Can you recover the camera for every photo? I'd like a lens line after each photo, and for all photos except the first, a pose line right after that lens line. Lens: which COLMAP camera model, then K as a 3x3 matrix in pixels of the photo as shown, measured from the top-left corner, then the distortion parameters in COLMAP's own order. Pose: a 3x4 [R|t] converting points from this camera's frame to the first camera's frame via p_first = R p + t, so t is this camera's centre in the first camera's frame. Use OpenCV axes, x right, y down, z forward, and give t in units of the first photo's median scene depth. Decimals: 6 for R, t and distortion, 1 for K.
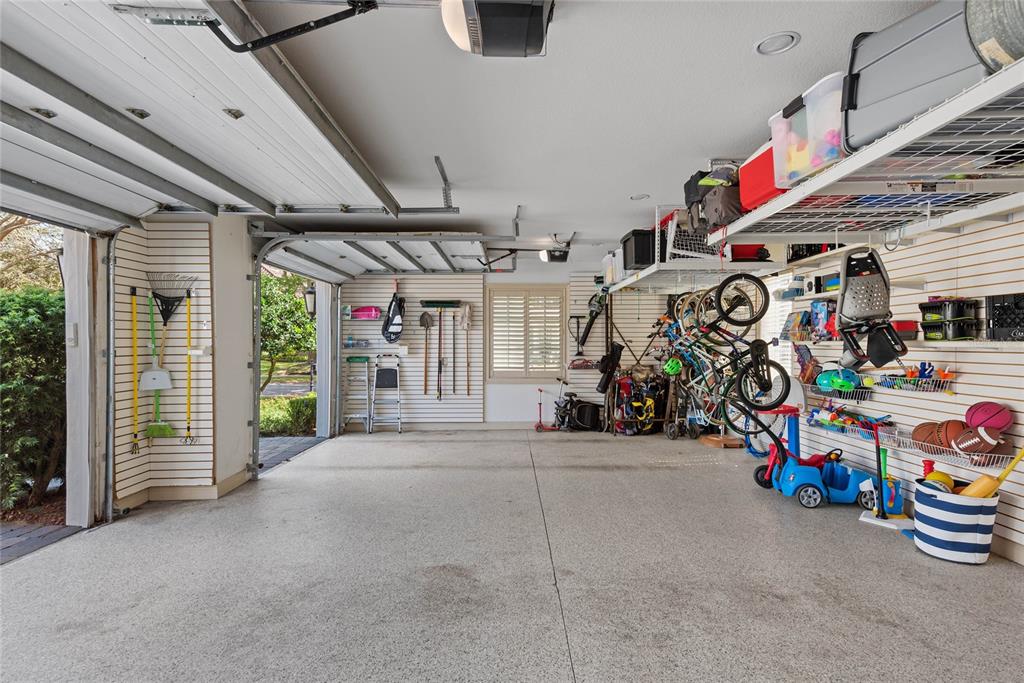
lens RADIAL K [[508.5, 0, 506.7], [0, 508.5, 347.7], [0, 0, 1]] dist [0.045598, -0.000710]
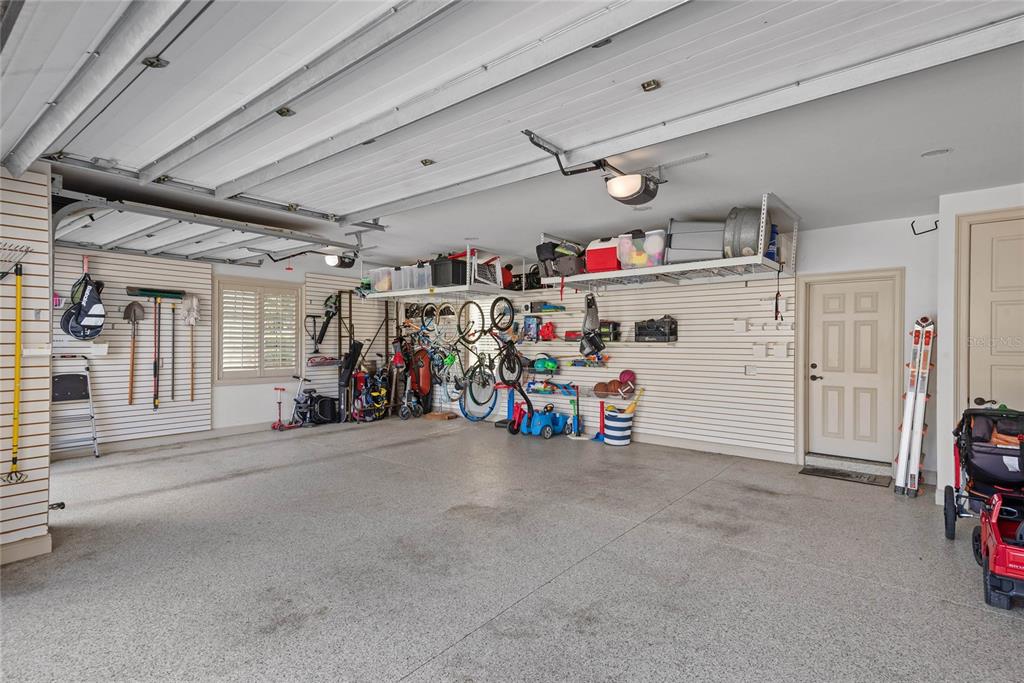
lens RADIAL K [[515.5, 0, 512.0], [0, 515.5, 341.5], [0, 0, 1]] dist [0.057768, -0.000033]
pose [[0.630907, 0.005290, 0.775840, -0.441881], [0.001825, 0.999964, -0.008301, 0.000762], [-0.775856, 0.006653, 0.630875, 0.009438]]
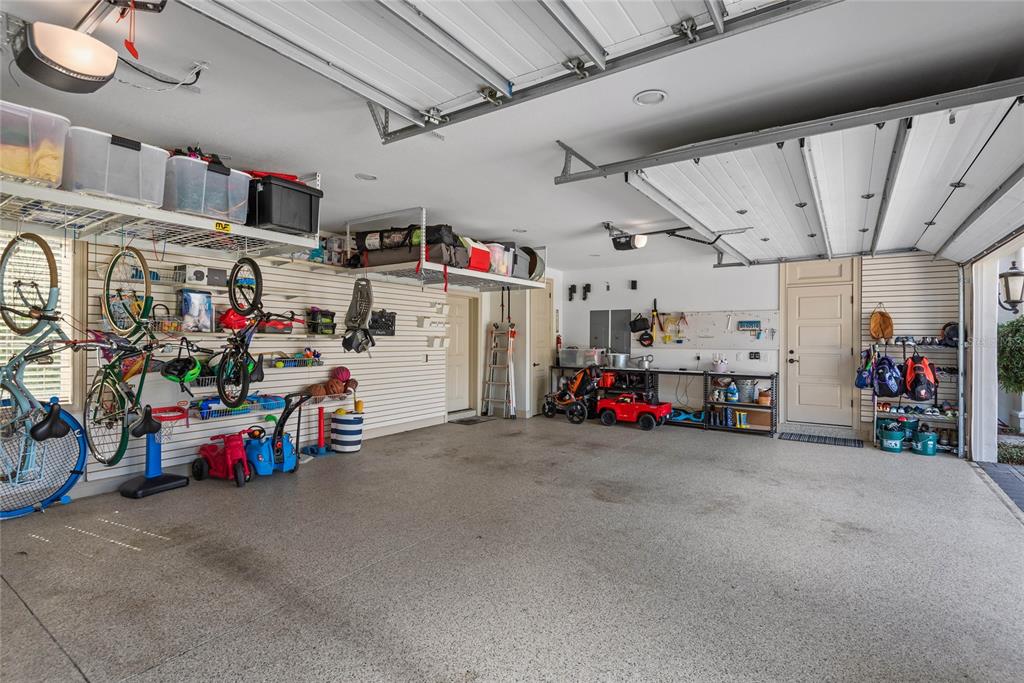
lens RADIAL K [[490.2, 0, 512.0], [0, 490.2, 341.5], [0, 0, 1]] dist [0.003376, -0.000430]
pose [[-0.828412, -0.010595, 0.560019, -0.260997], [-0.004079, 0.999909, 0.012883, -0.006409], [-0.560104, 0.008388, -0.828380, 0.910112]]
